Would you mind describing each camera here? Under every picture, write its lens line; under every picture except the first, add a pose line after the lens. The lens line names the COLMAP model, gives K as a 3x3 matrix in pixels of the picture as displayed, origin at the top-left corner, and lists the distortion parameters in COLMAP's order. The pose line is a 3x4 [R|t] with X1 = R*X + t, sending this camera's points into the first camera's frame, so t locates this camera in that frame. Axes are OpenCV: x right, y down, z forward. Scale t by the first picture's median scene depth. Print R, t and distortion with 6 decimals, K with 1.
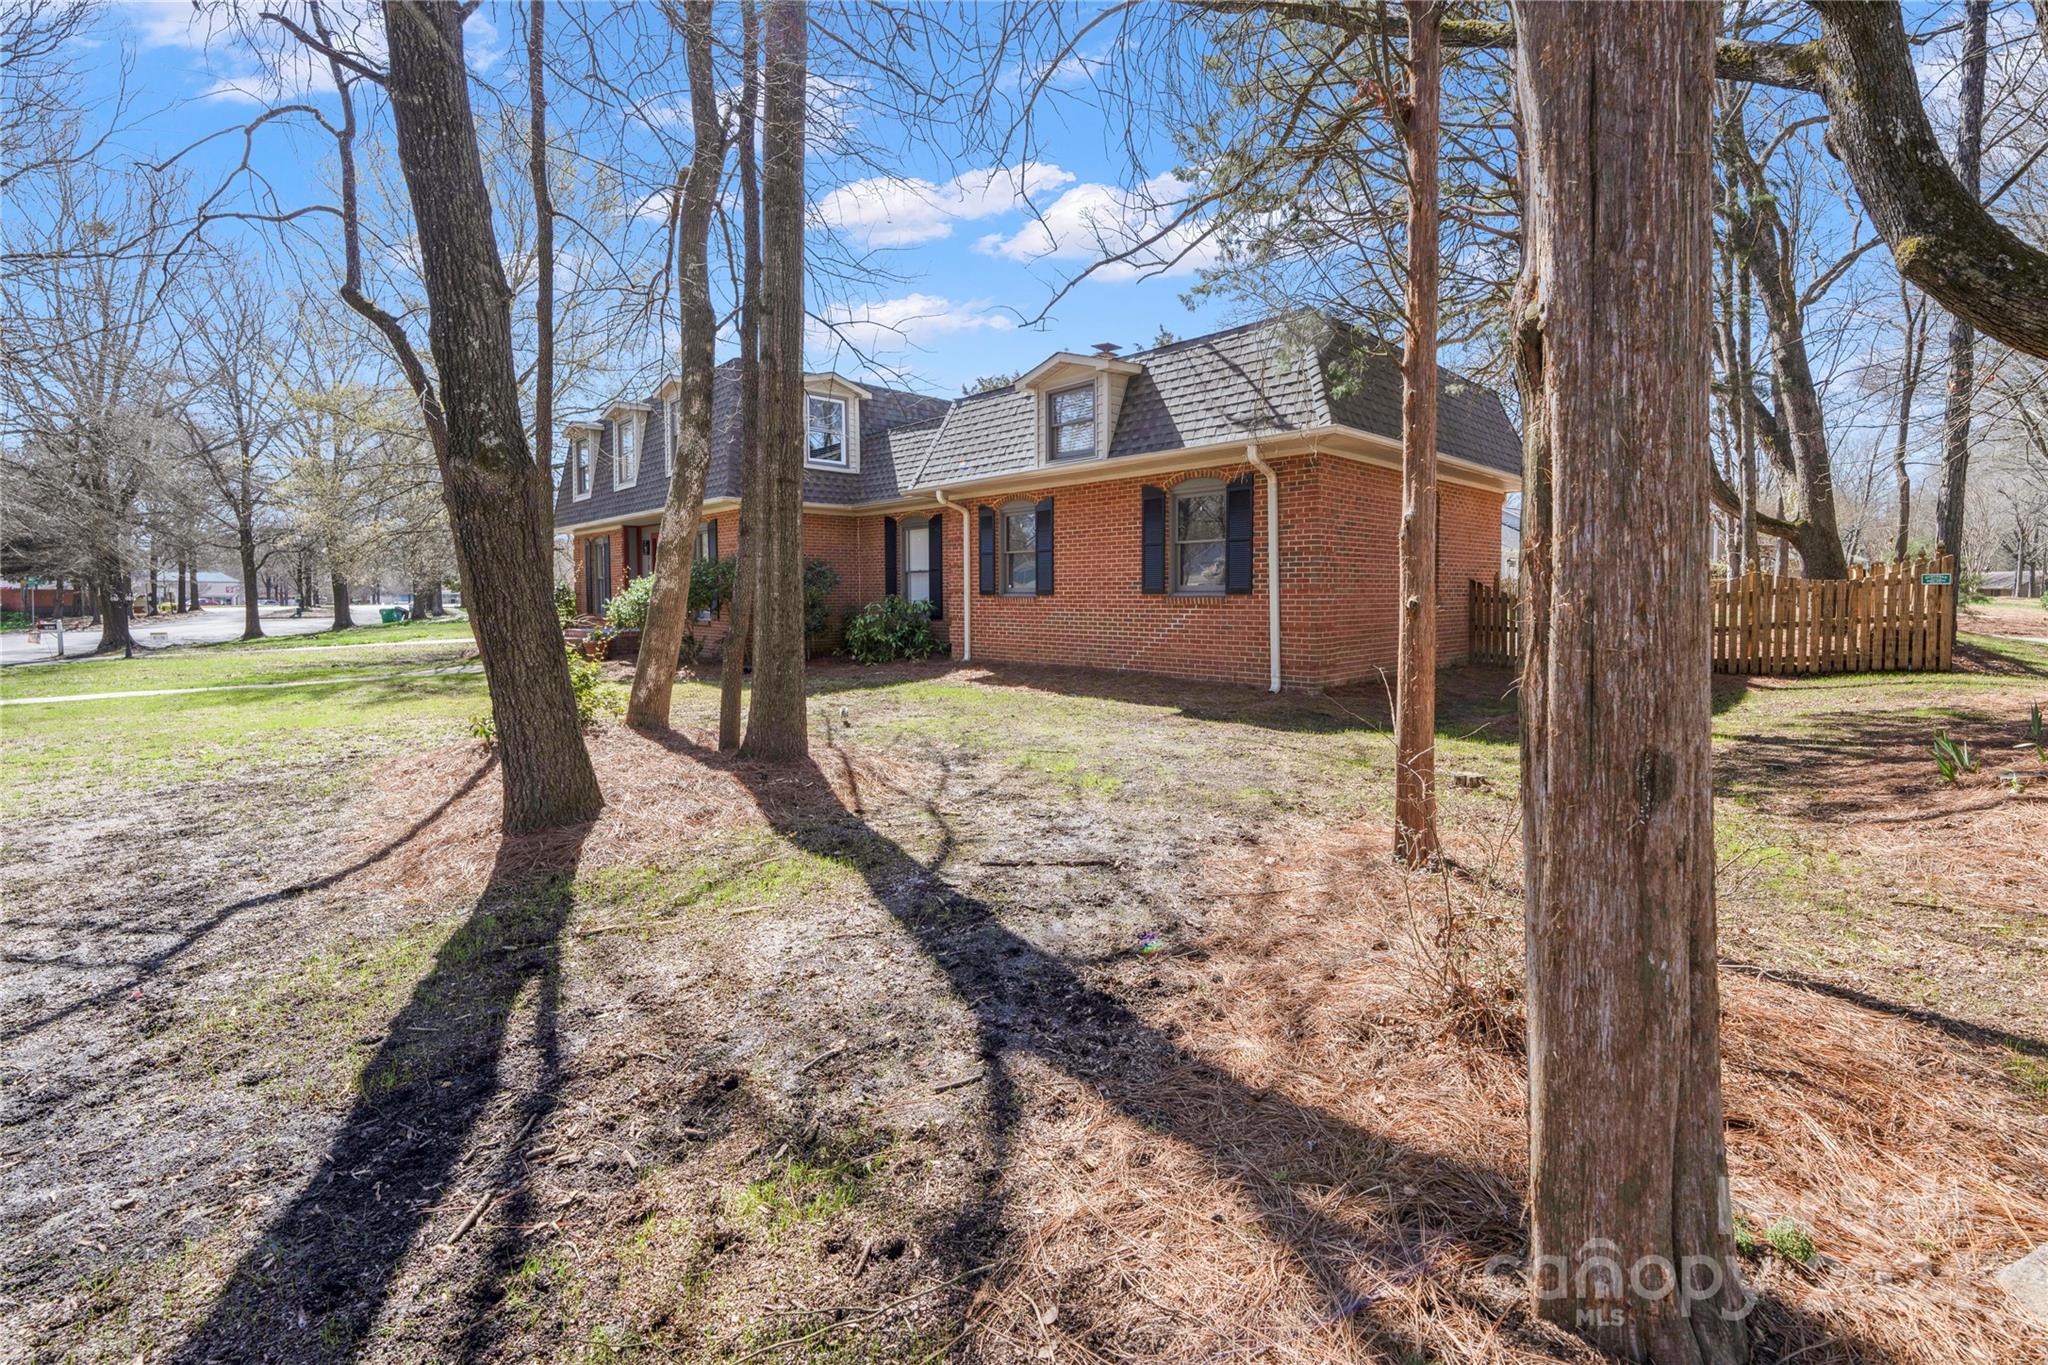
lens RADIAL K [[832.9, 0, 1024.1], [0, 832.9, 616.2], [0, 0, 1]] dist [-0.009587, -0.001122]
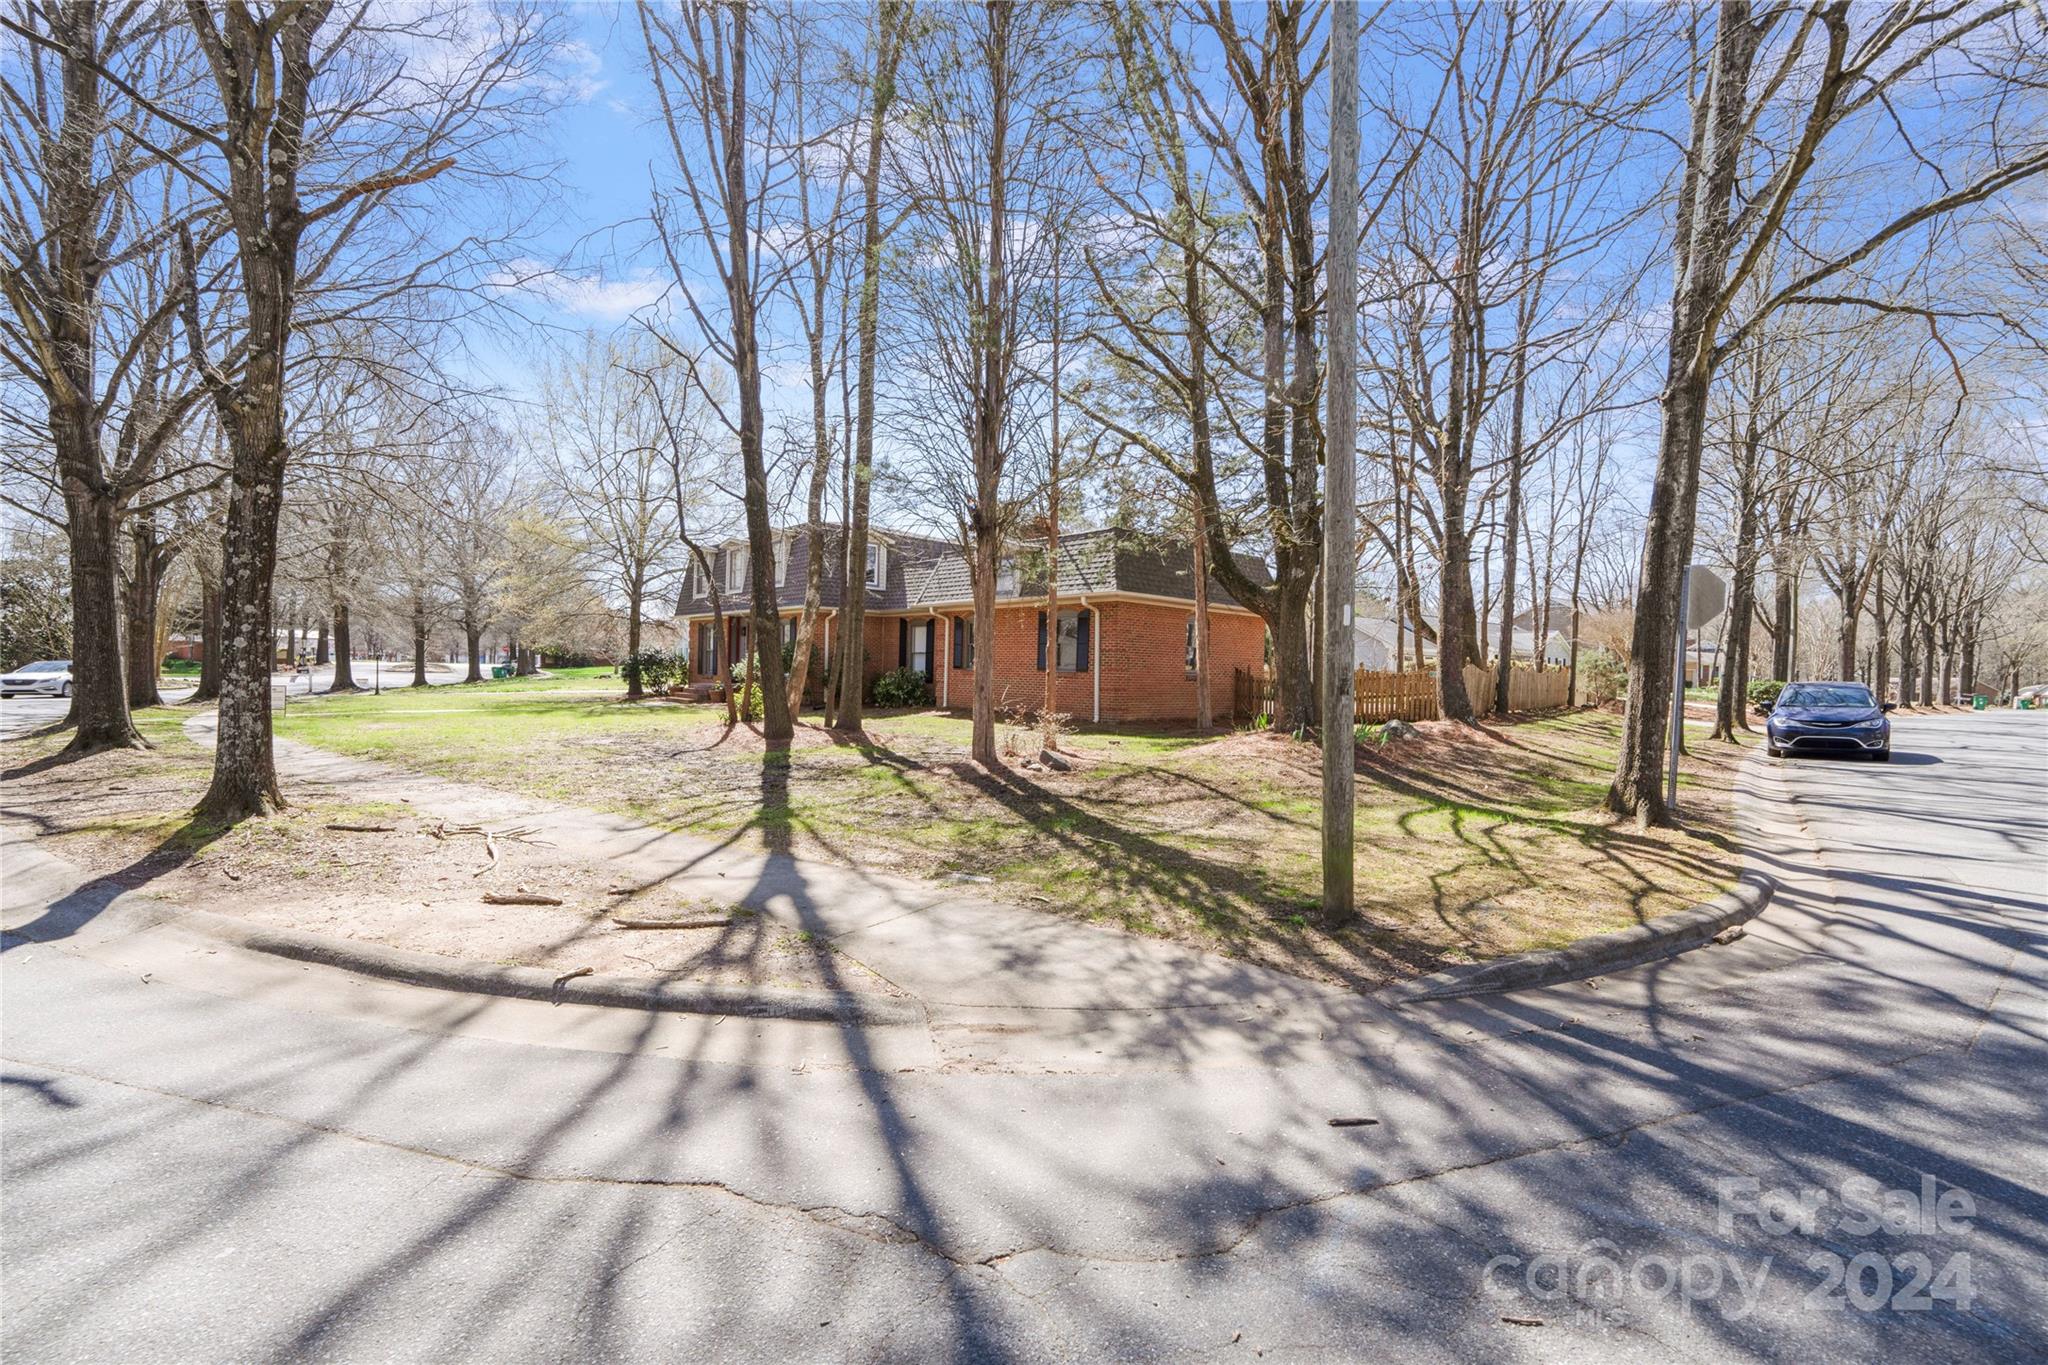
lens RADIAL K [[832.9, 0, 1024.6], [0, 832.9, 680.8], [0, 0, 1]] dist [-0.009587, -0.001122]
pose [[0.999292, 0.030191, -0.022438, 0.121528], [-0.030531, 0.999422, -0.014969, 0.019709], [0.021973, 0.015644, 0.999636, -0.647190]]
